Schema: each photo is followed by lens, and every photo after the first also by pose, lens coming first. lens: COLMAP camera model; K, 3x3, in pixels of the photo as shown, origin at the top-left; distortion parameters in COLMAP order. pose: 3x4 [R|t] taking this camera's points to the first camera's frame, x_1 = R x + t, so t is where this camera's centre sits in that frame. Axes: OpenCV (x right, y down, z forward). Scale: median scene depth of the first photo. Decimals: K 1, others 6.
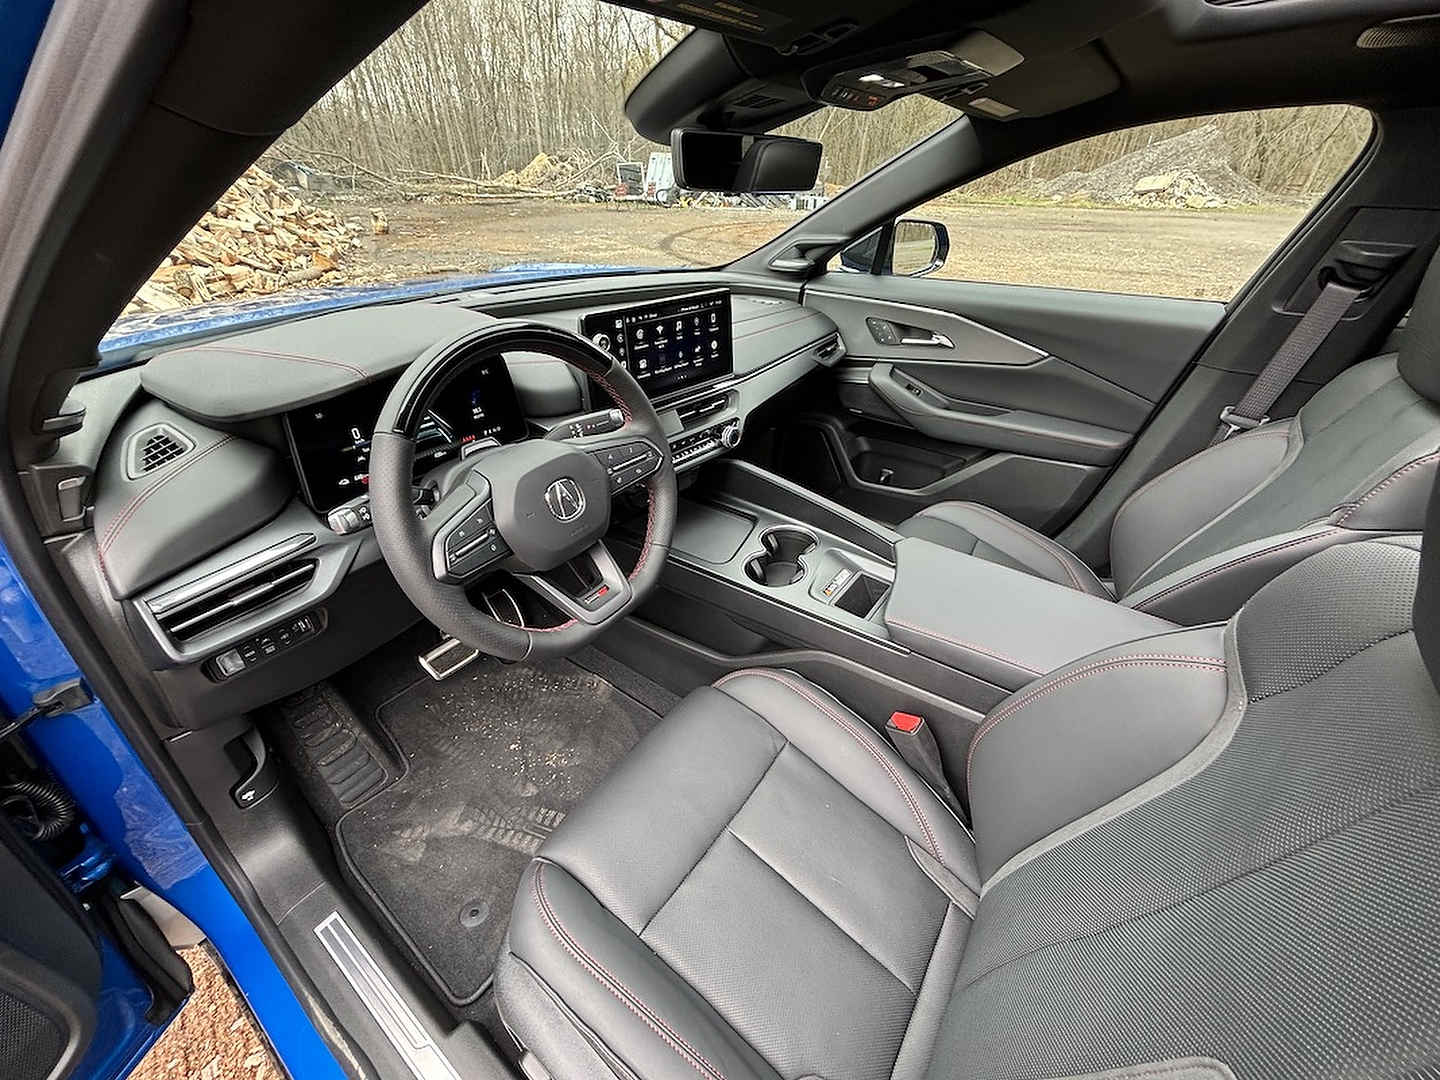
lens RADIAL K [[576.6, 0, 716.3], [0, 576.6, 539.6], [0, 0, 1]] dist [0.000682, 0.001072]
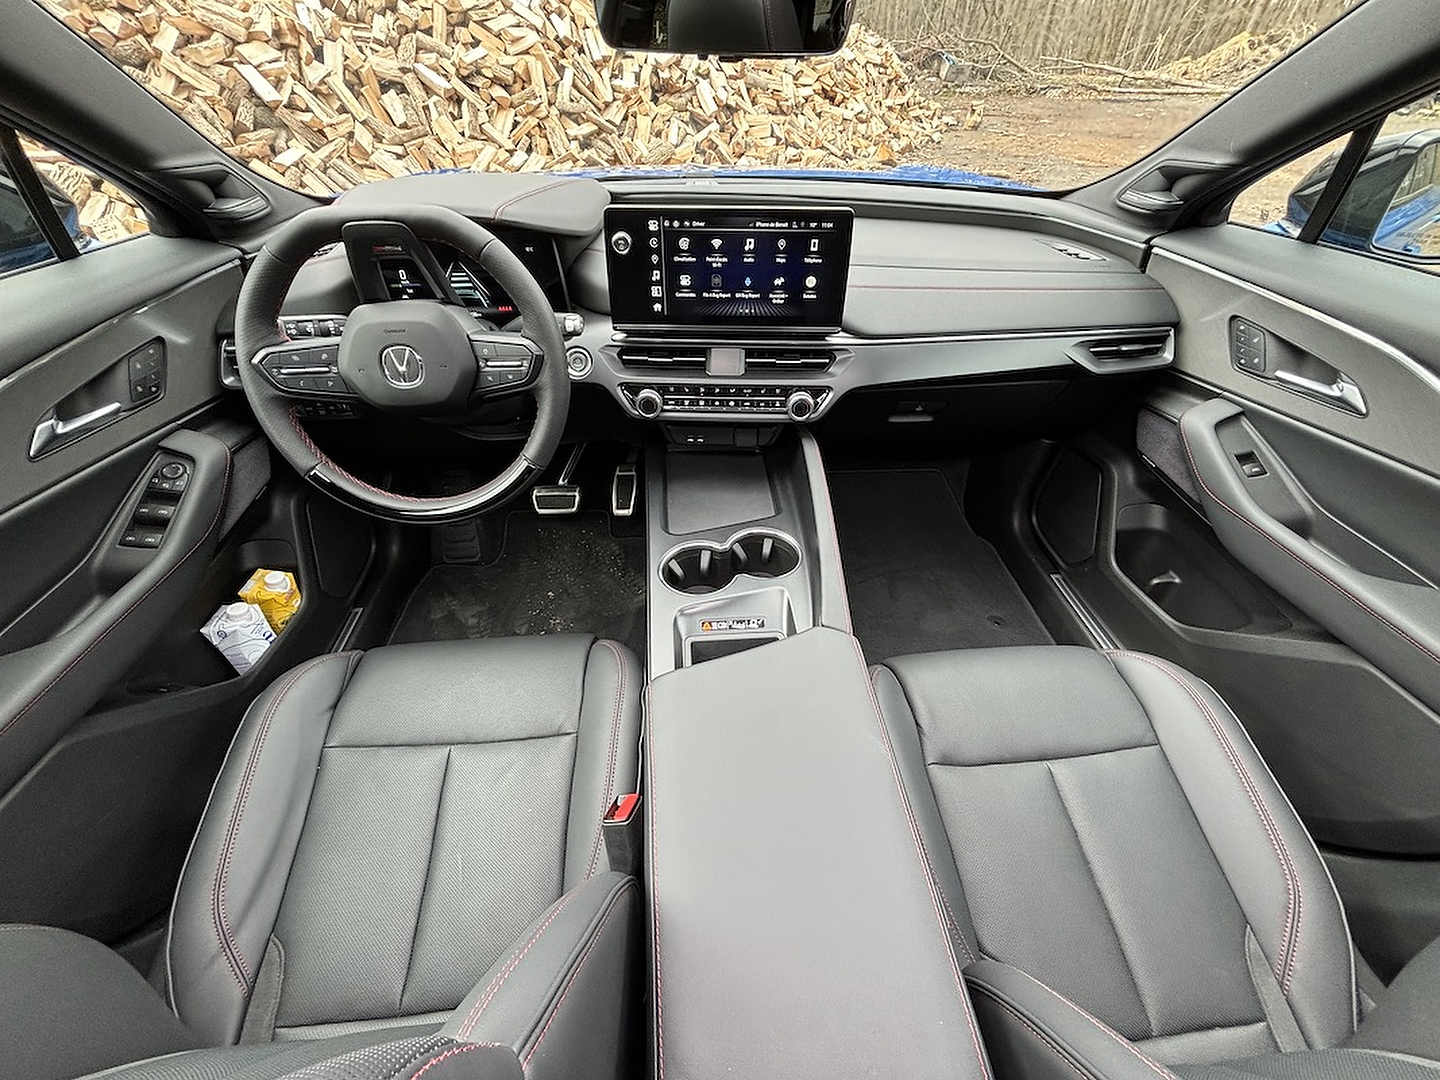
lens RADIAL K [[576.6, 0, 716.1], [0, 576.6, 536.8], [0, 0, 1]] dist [0.000682, 0.001072]
pose [[0.651292, 0.481386, -0.586588, 0.506370], [-0.406894, 0.874039, 0.265506, -0.188743], [0.640512, 0.065757, 0.765128, 0.347344]]
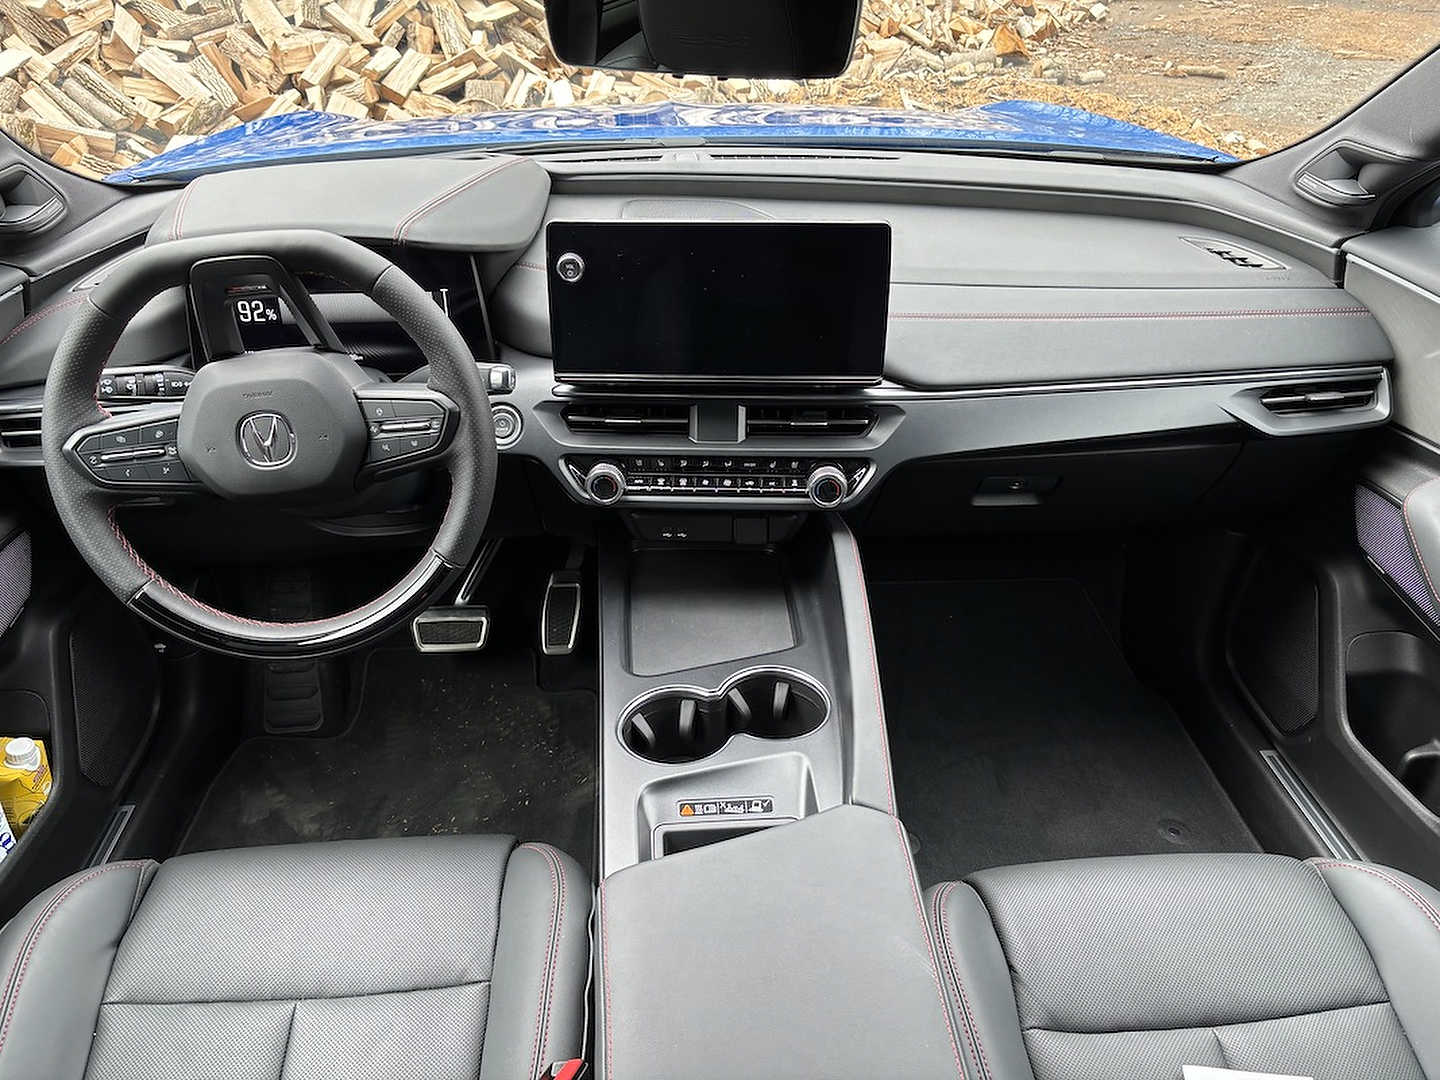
lens RADIAL K [[1087.7, 0, 712.9], [0, 1087.7, 546.9], [0, 0, 1]] dist [0.028854, -0.020181]
pose [[0.646720, 0.388159, -0.656571, 0.651389], [-0.402445, 0.904897, 0.138561, -0.228980], [0.647913, 0.174624, 0.741428, 0.201978]]
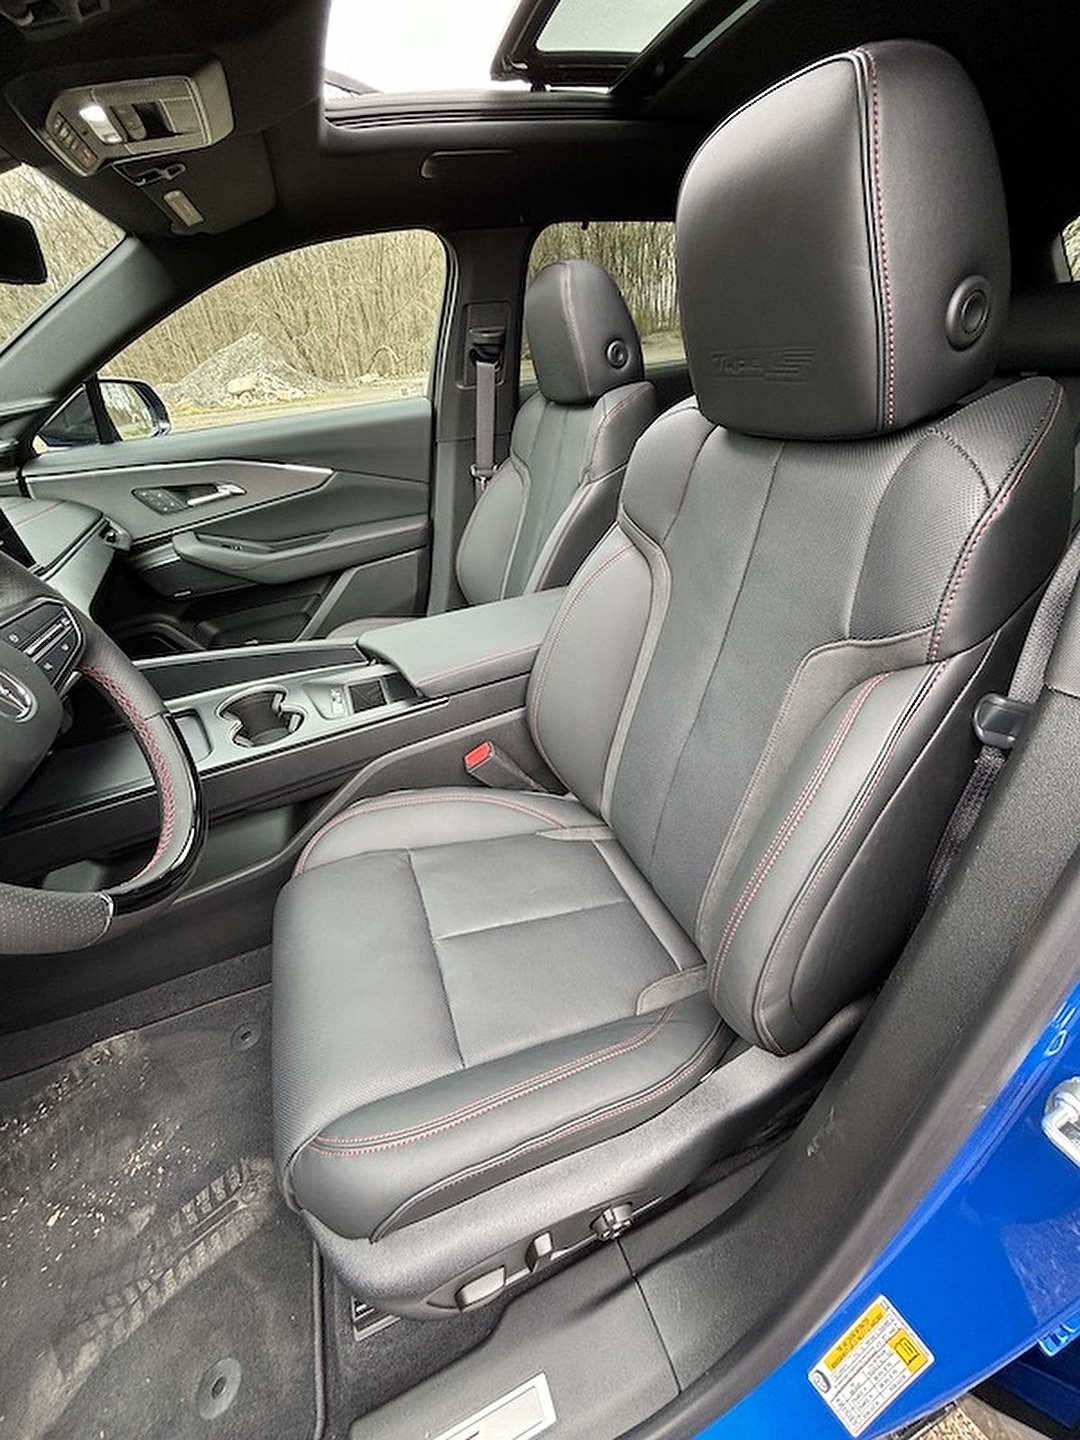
lens RADIAL K [[576.6, 0, 537.9], [0, 576.6, 720.8], [0, 0, 1]] dist [0.000682, 0.001072]
pose [[0.538400, -0.505189, 0.674470, -0.234556], [0.531670, 0.824612, 0.193240, 0.081242], [-0.653799, 0.254555, 0.712565, 0.095908]]
